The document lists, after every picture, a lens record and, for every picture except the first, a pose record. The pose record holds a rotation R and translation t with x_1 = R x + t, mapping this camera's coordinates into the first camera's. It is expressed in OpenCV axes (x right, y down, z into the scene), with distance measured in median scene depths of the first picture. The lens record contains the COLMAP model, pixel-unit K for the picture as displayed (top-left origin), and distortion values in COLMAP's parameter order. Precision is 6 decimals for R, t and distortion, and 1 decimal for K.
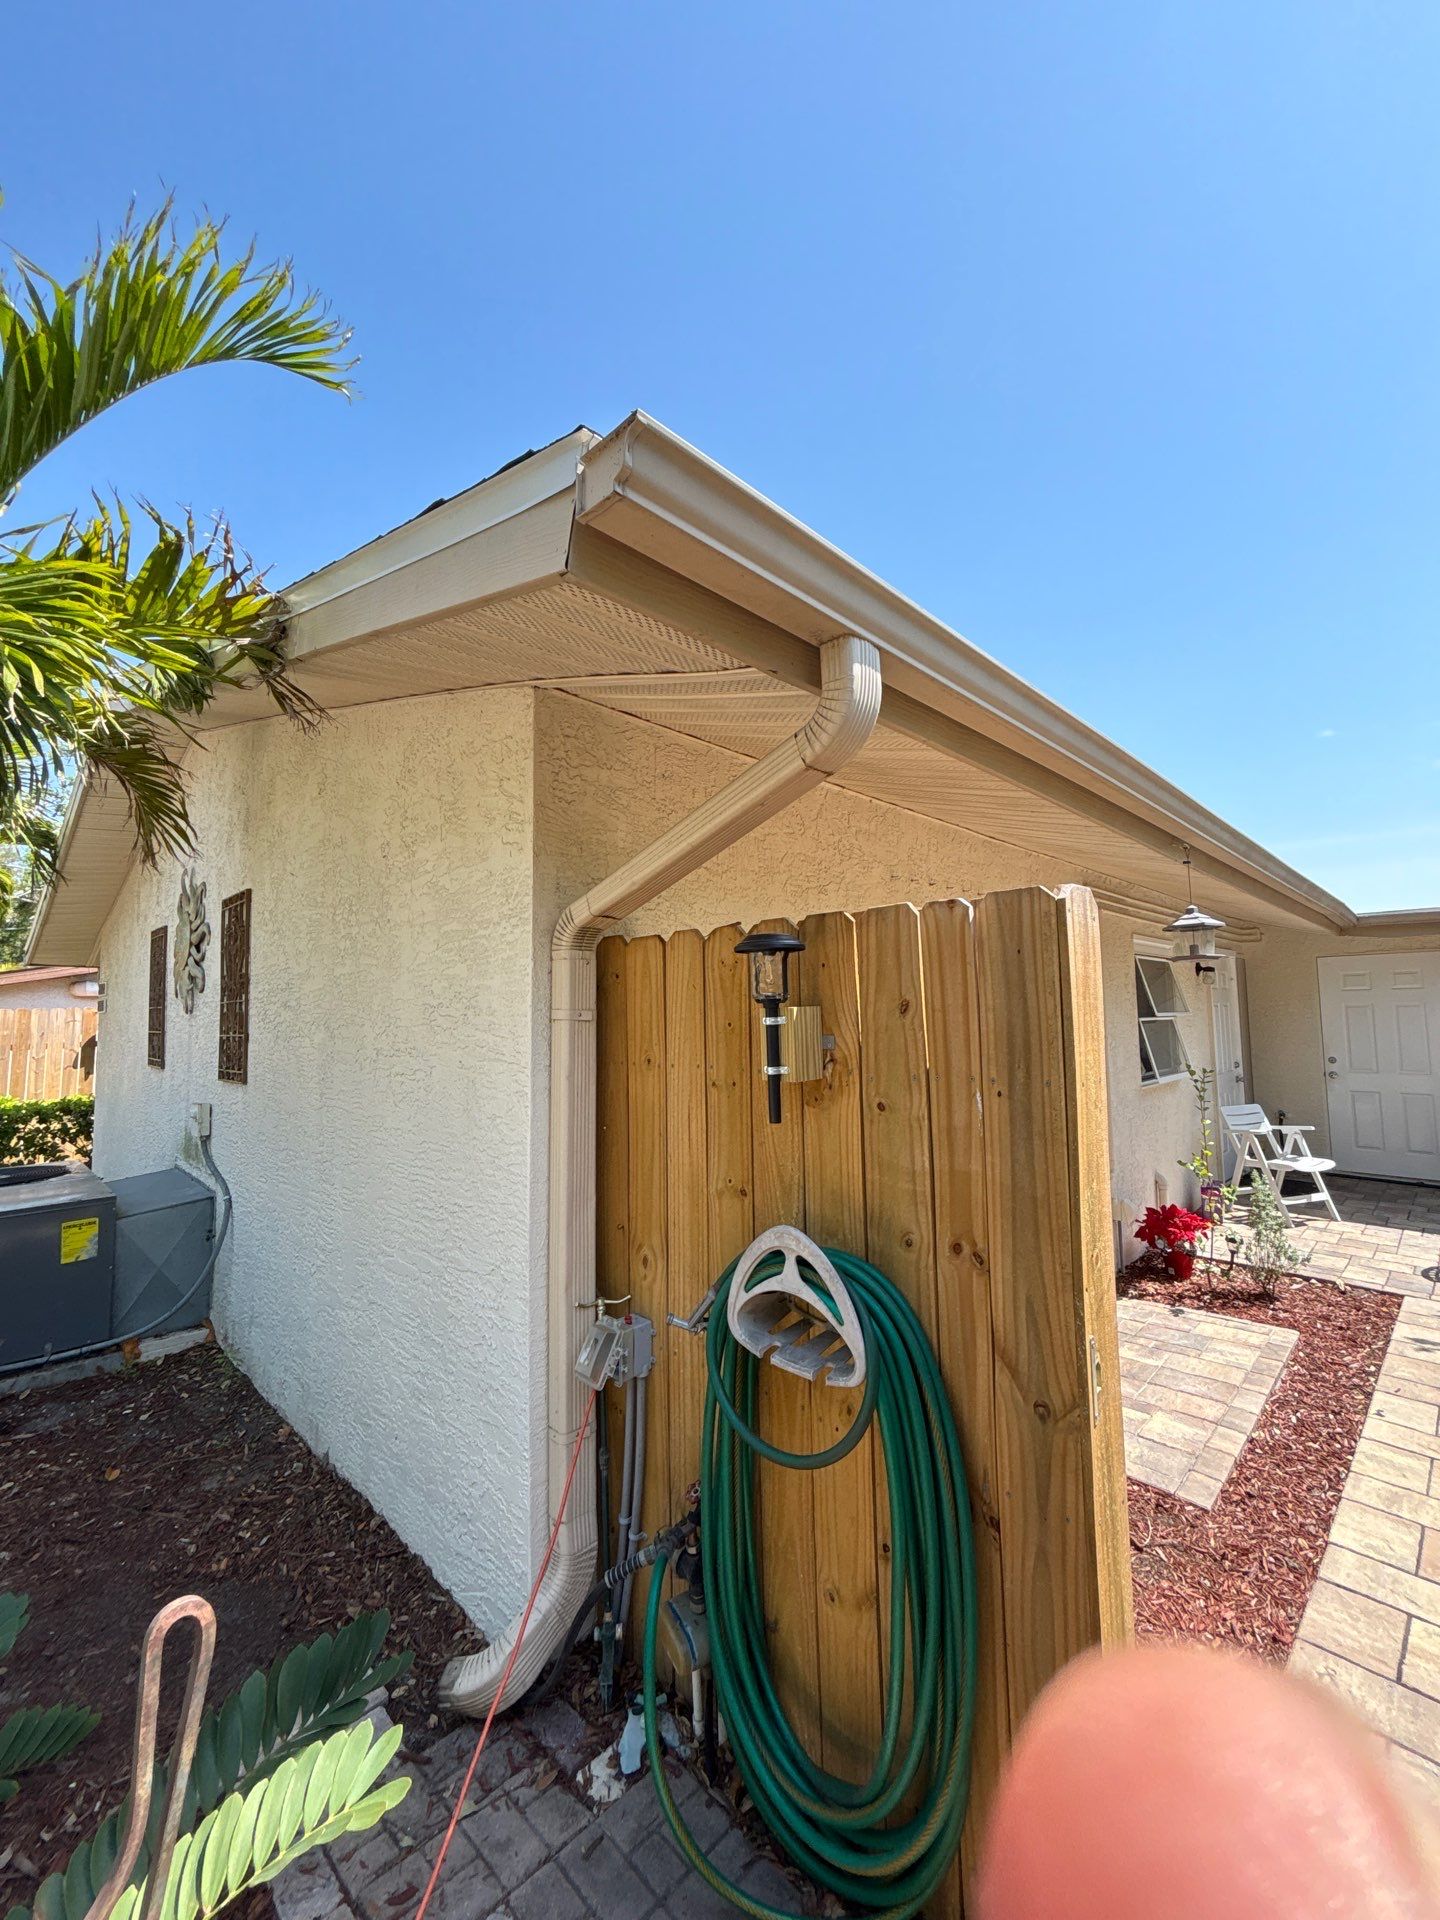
lens RADIAL K [[767.7, 0, 720.0], [0, 767.7, 960.0], [0, 0, 1]] dist [-0.000399, 0.000299]
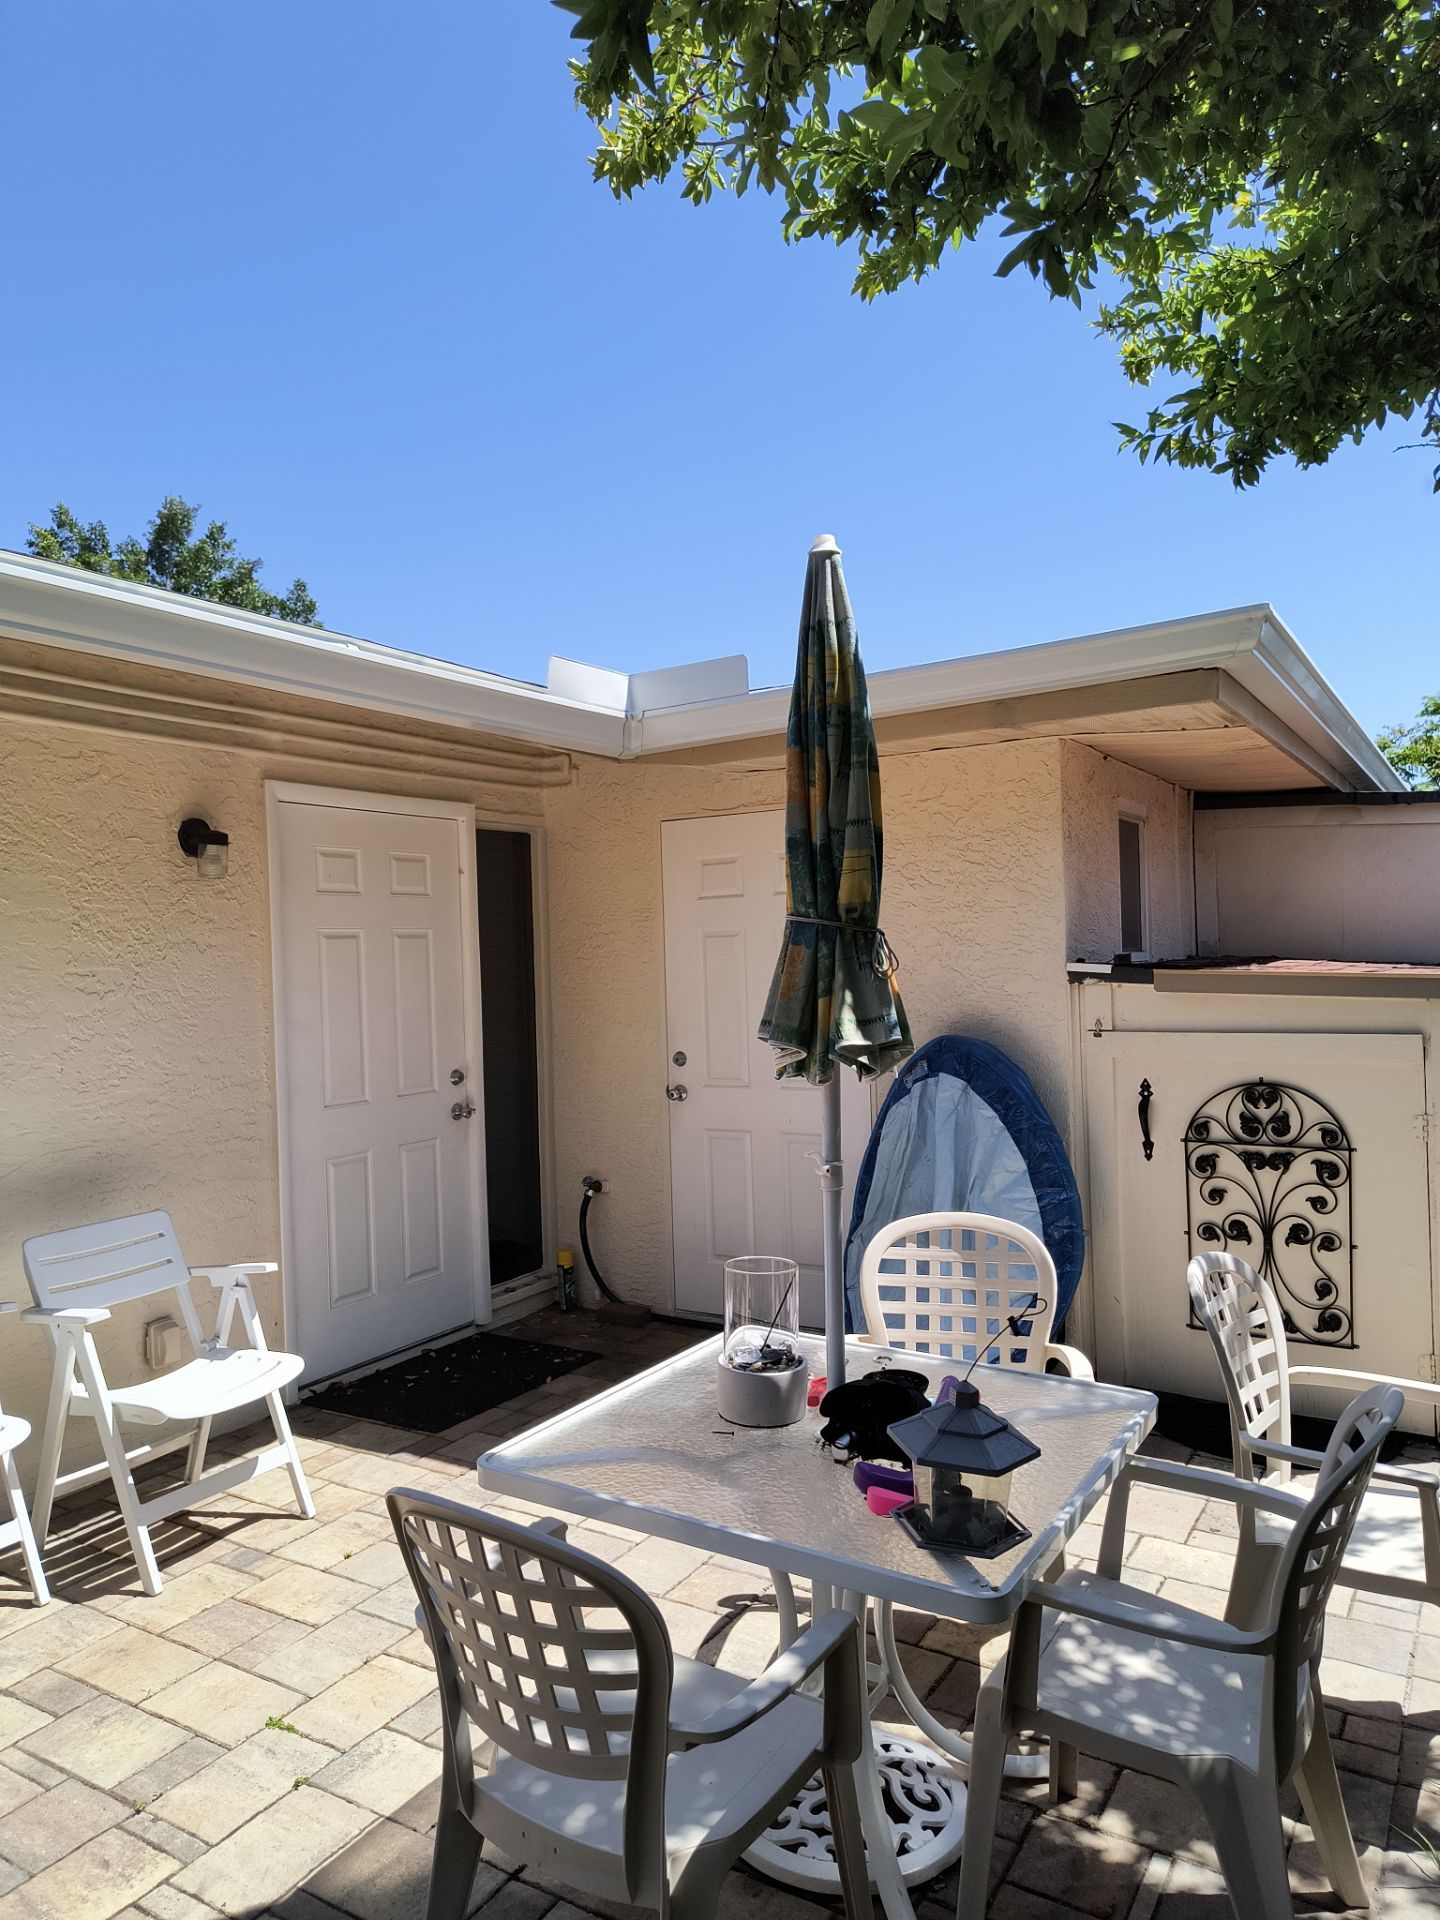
lens RADIAL K [[1317.2, 0, 712.2], [0, 1317.2, 963.8], [0, 0, 1]] dist [0.075364, -0.103161]
pose [[0.971801, -0.012152, 0.235489, 2.192639], [-0.005488, 0.997235, 0.074108, 0.075320], [-0.235739, -0.073310, 0.969047, 0.960939]]
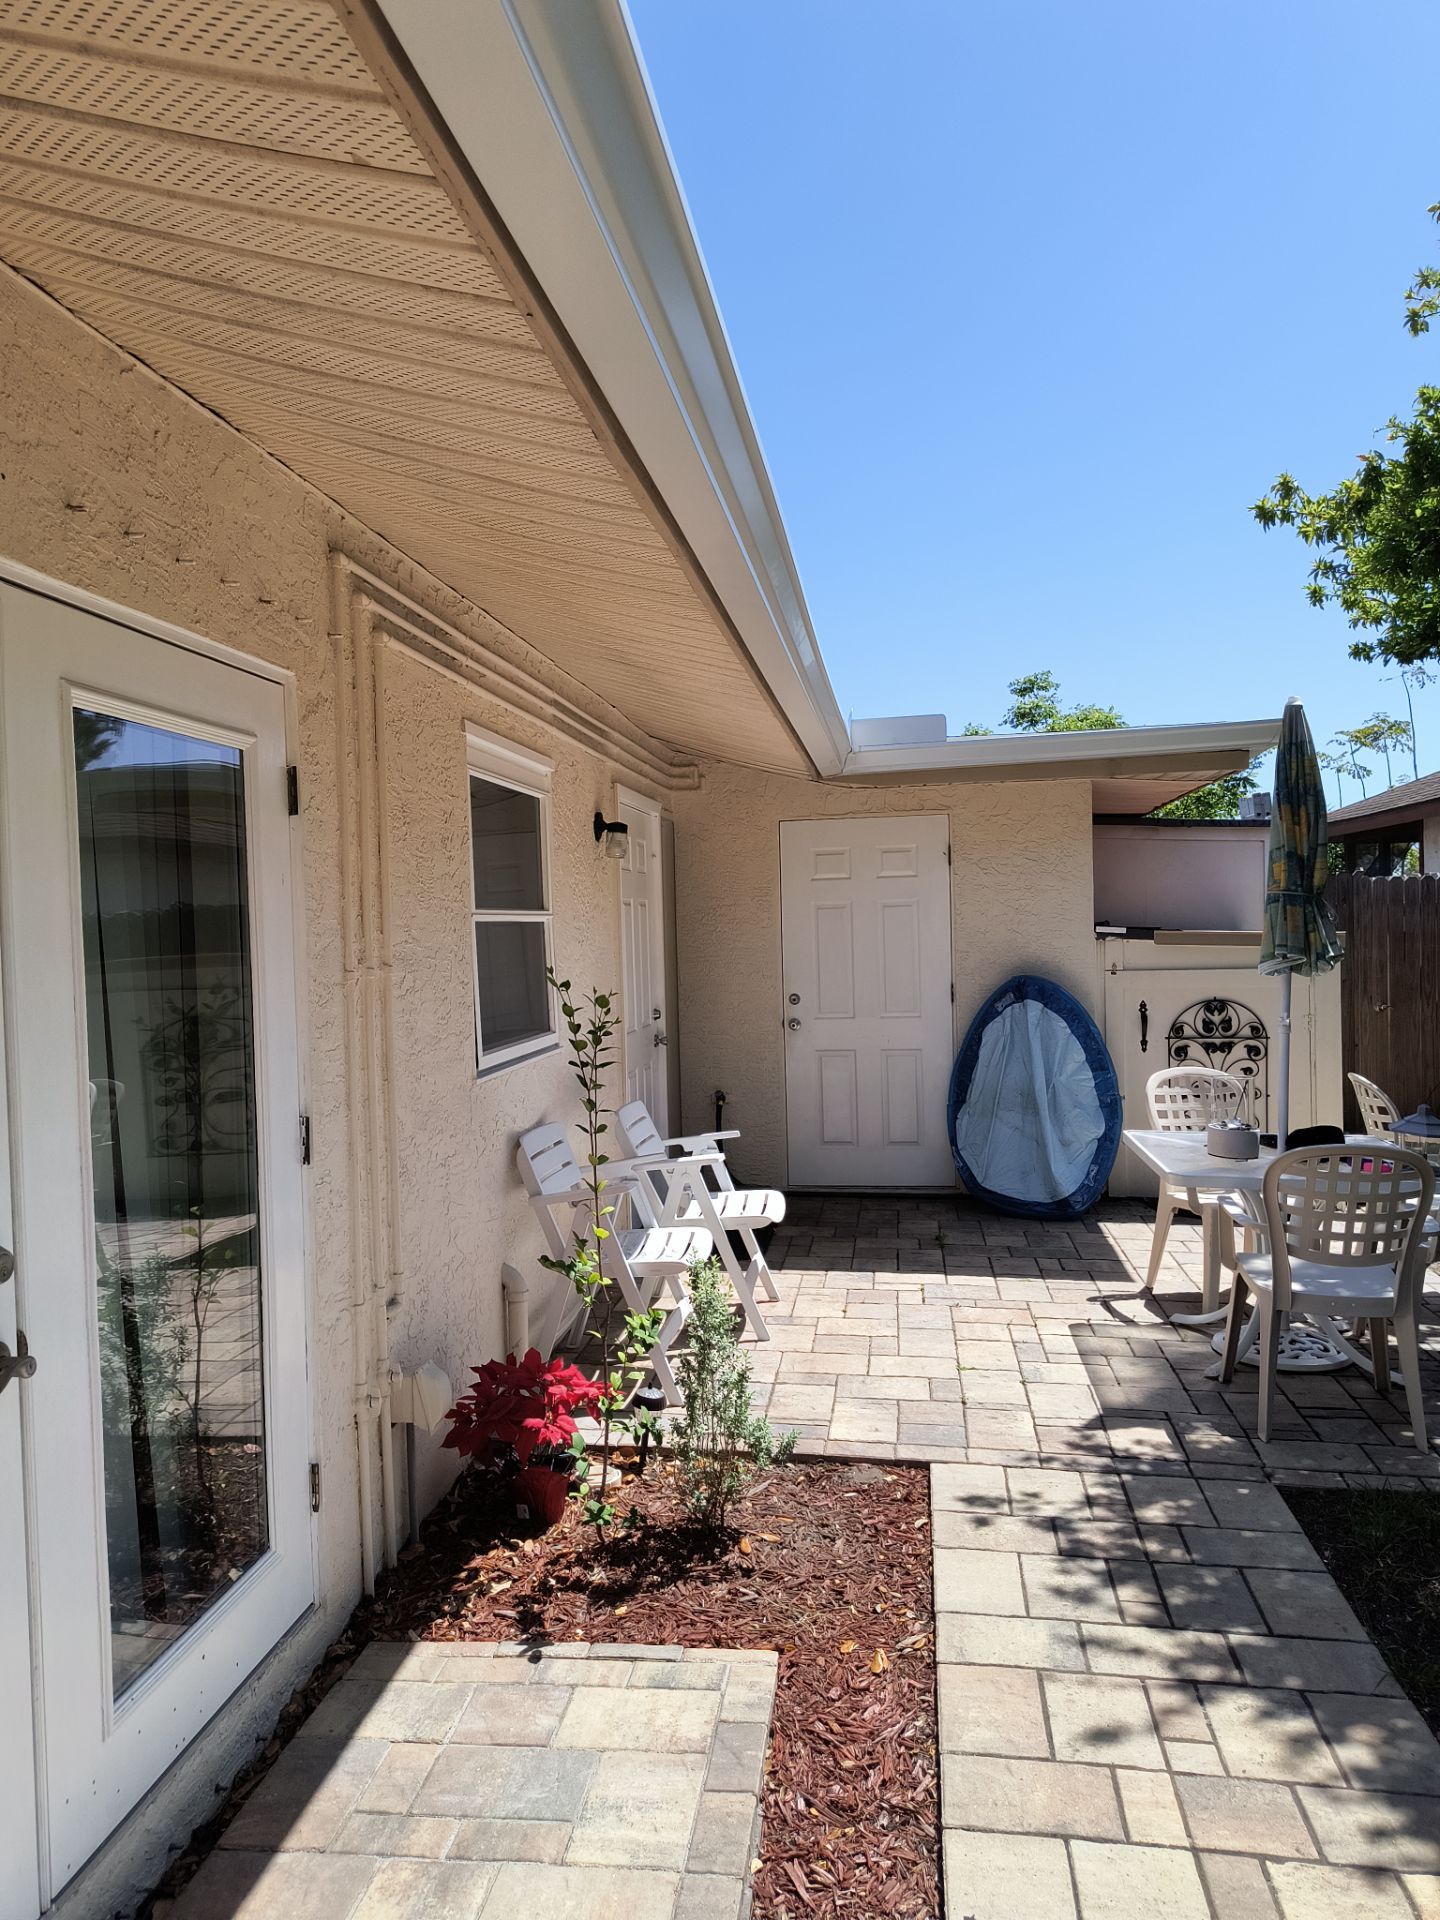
lens RADIAL K [[1314.1, 0, 720.0], [0, 1314.1, 960.0], [0, 0, 1]] dist [0.050055, 0.000644]
pose [[0.798369, -0.016961, 0.601930, 0.535686], [-0.035154, 0.996586, 0.074709, 0.099565], [-0.601141, -0.080805, 0.795047, 0.845855]]
